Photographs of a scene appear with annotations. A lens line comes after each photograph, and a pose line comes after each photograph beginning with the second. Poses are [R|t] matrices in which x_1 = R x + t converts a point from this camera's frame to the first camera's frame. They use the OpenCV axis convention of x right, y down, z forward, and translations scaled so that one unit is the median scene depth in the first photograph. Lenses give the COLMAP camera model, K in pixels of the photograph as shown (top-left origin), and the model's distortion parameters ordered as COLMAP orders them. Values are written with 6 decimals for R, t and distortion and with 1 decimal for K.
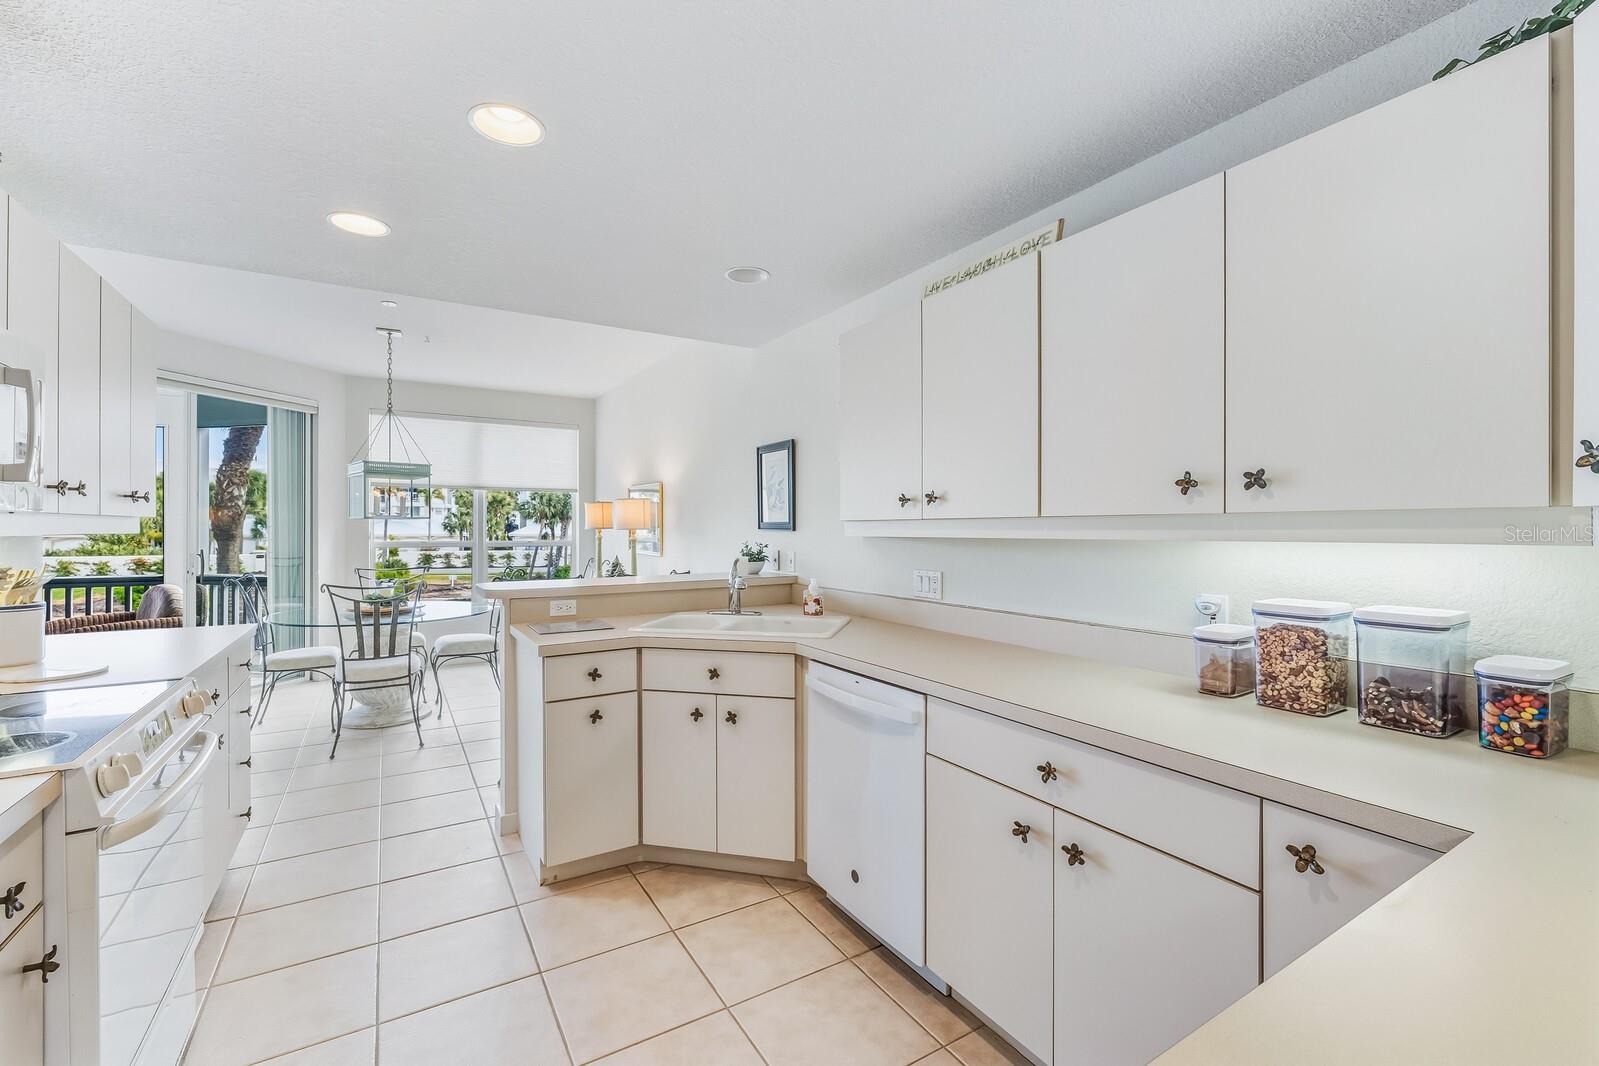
lens RADIAL K [[674.7, 0, 793.5], [0, 674.7, 531.8], [0, 0, 1]] dist [-0.004236, -0.000417]
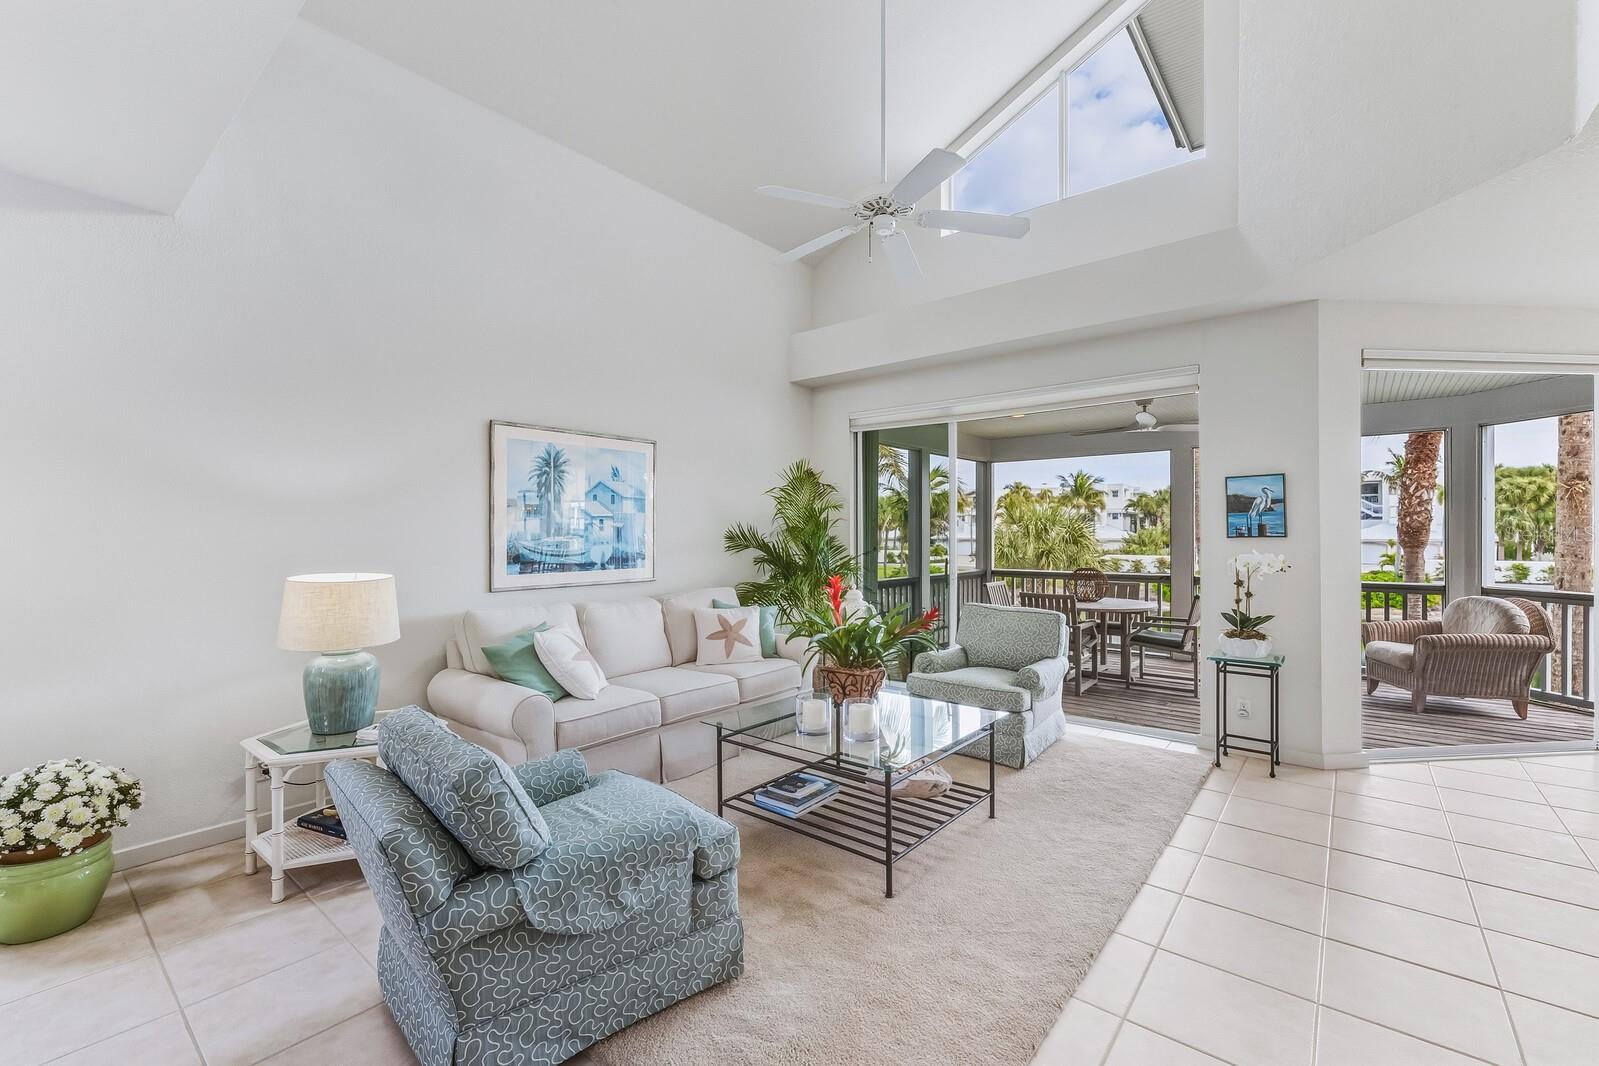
lens RADIAL K [[674.7, 0, 793.5], [0, 674.7, 531.8], [0, 0, 1]] dist [-0.004236, -0.000417]
pose [[0.325992, -0.005132, -0.945359, -0.039971], [-0.000229, 0.999985, -0.005508, -0.000672], [0.945373, 0.002011, 0.325985, -0.022290]]
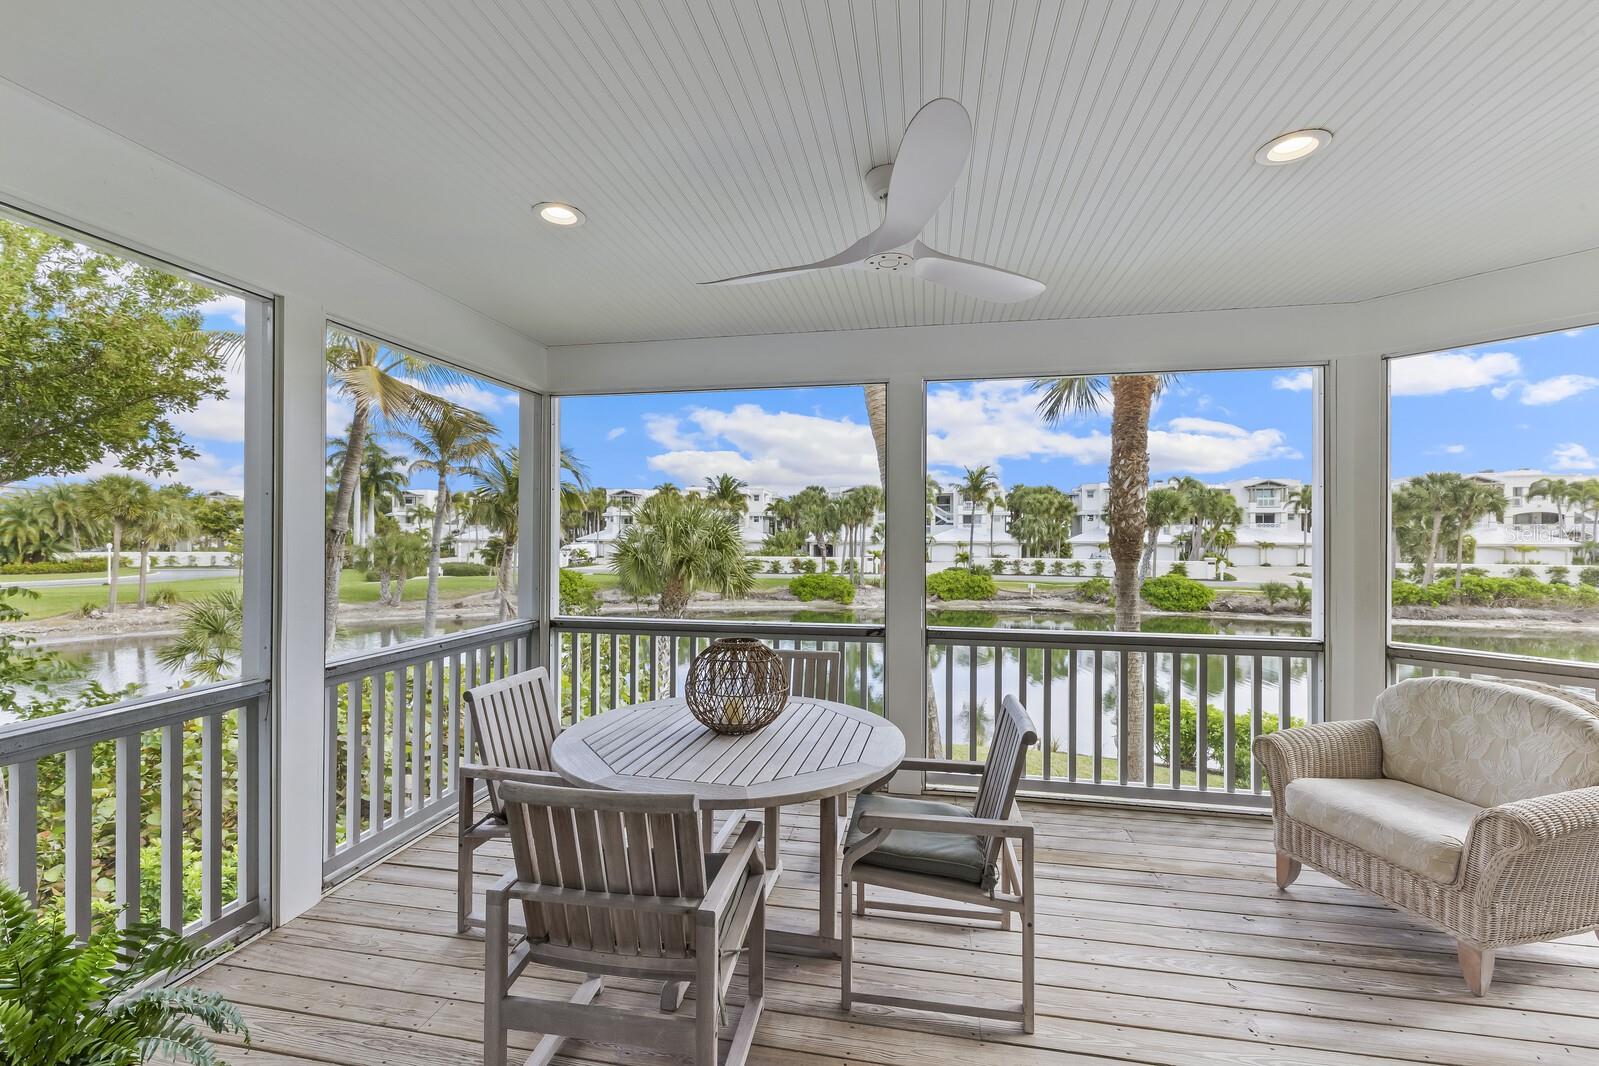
lens RADIAL K [[674.7, 0, 793.5], [0, 674.7, 531.8], [0, 0, 1]] dist [-0.004236, -0.000417]
pose [[0.740946, -0.002406, -0.671561, -0.105830], [-0.003811, 0.999962, -0.007786, -0.001988], [0.671554, 0.008328, 0.740909, 0.037548]]
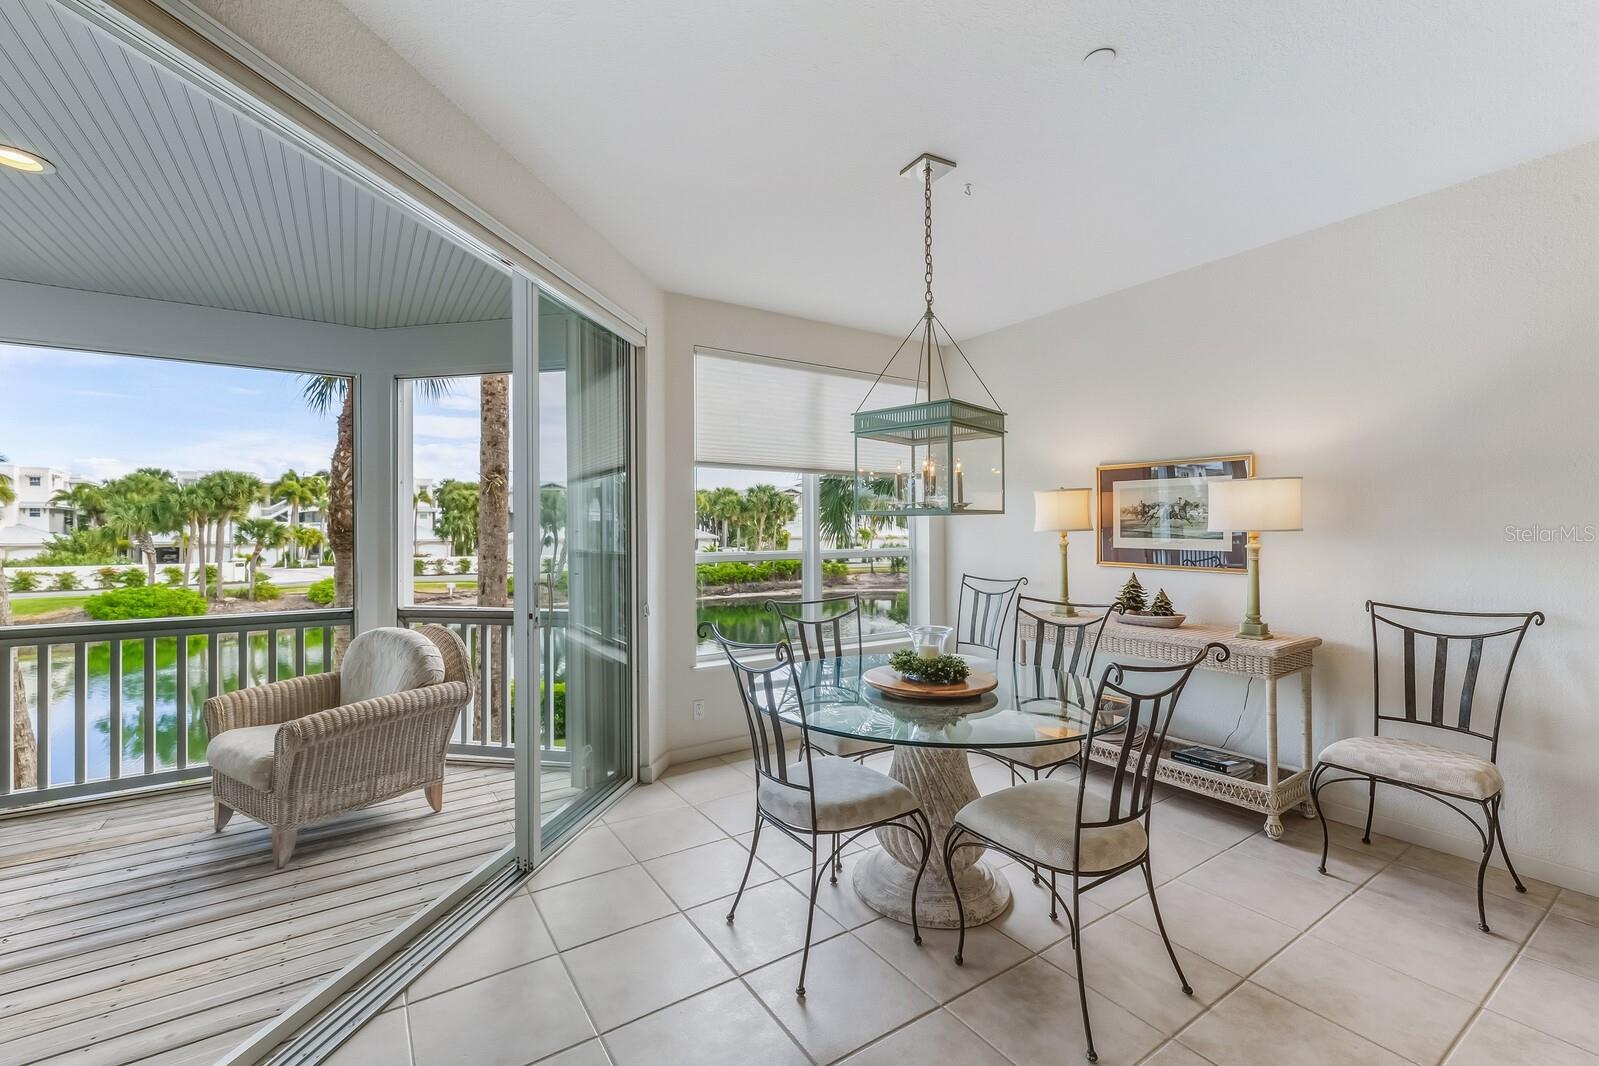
lens RADIAL K [[674.7, 0, 793.5], [0, 674.7, 531.8], [0, 0, 1]] dist [-0.004236, -0.000417]
pose [[0.999246, -0.007440, 0.038099, -0.064730], [0.007566, 0.999966, -0.003151, -0.000441], [-0.038074, 0.003437, 0.999269, 0.041152]]
